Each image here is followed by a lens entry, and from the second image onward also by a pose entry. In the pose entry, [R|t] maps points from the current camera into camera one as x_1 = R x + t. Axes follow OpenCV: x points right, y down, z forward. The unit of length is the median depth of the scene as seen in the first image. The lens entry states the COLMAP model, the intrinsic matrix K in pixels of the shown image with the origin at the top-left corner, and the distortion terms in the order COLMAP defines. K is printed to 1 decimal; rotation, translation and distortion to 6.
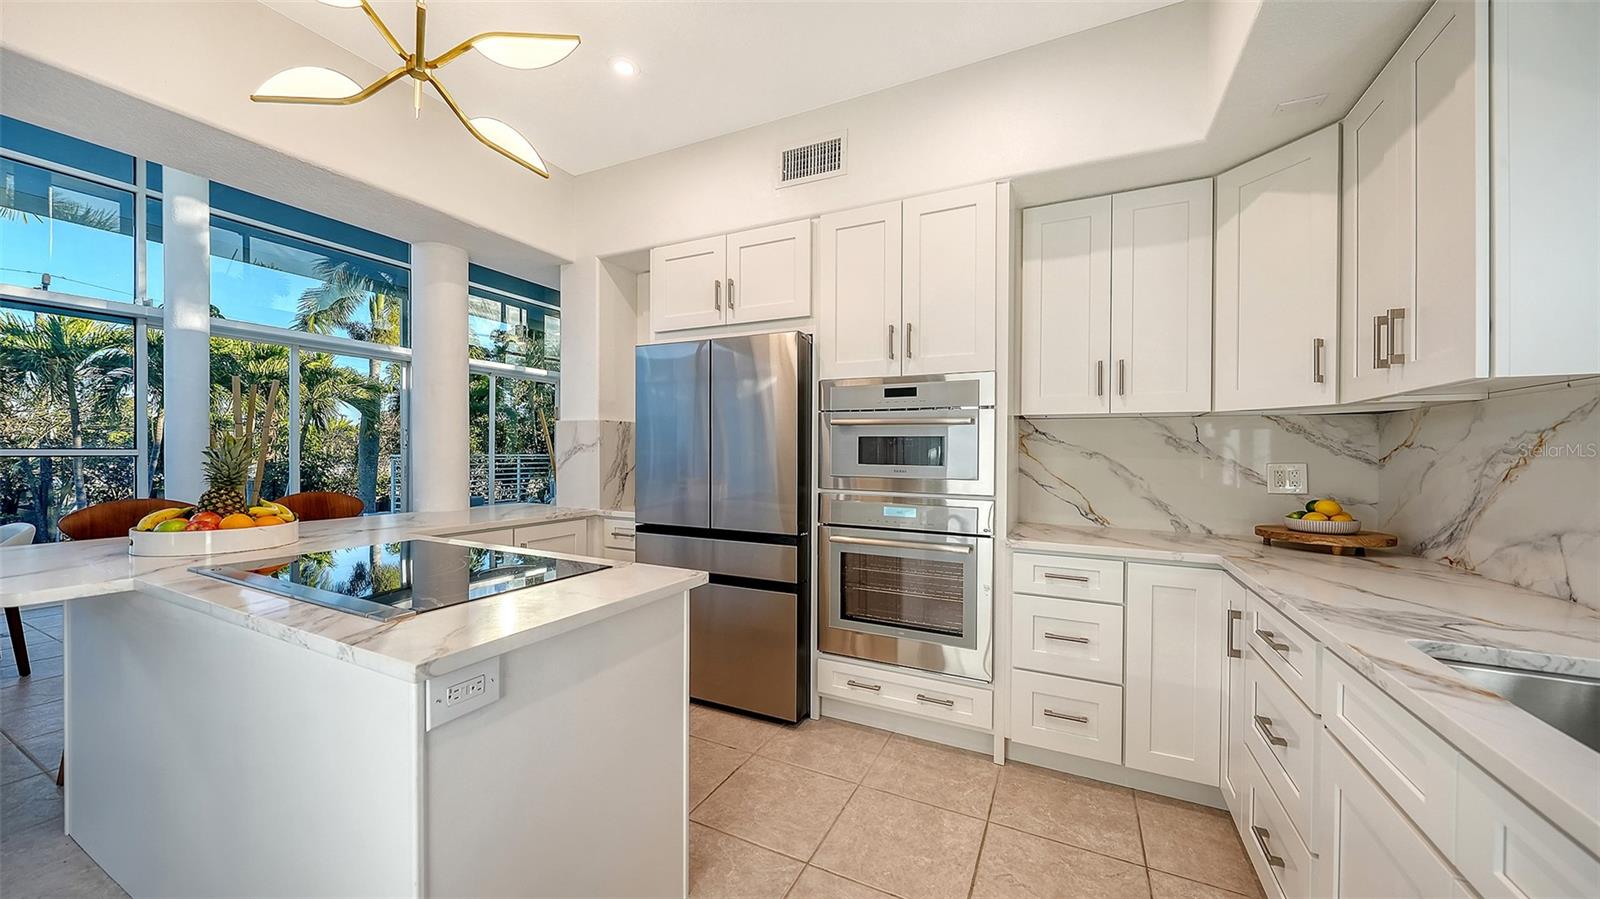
lens RADIAL K [[559.7, 0, 797.7], [0, 559.7, 458.2], [0, 0, 1]] dist [-0.001294, -0.000053]
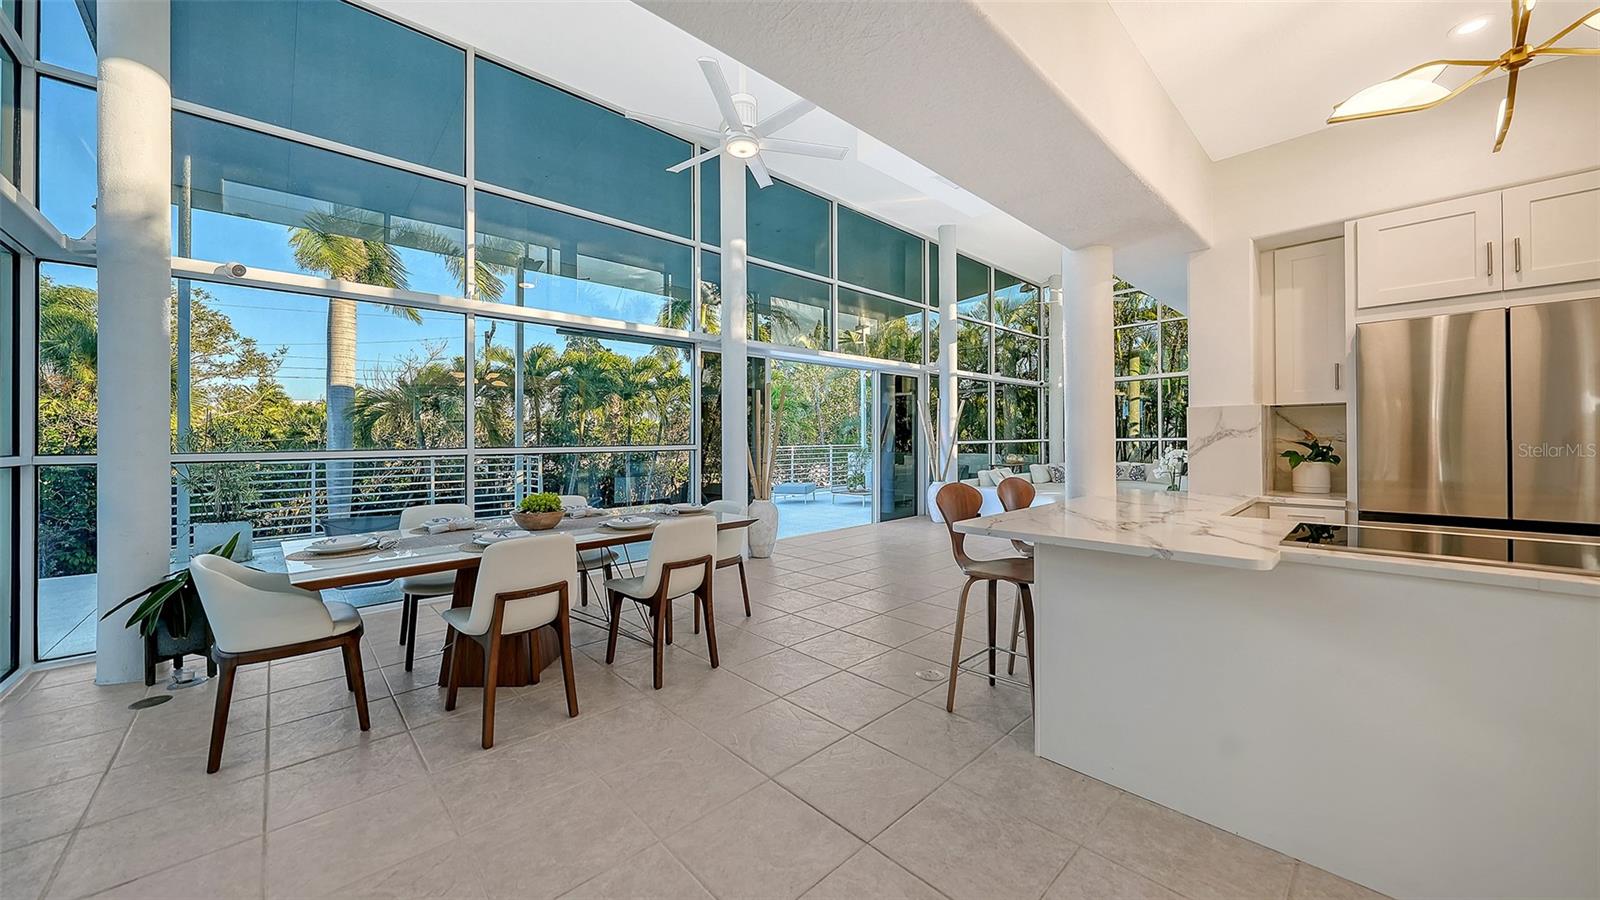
lens RADIAL K [[560.1, 0, 802.9], [0, 560.1, 441.1], [0, 0, 1]] dist [-0.000484, -0.000025]
pose [[0.939922, -0.020861, -0.340751, -0.750112], [0.017674, 0.999766, -0.012456, -0.006872], [0.340931, 0.005685, 0.940071, -0.186677]]
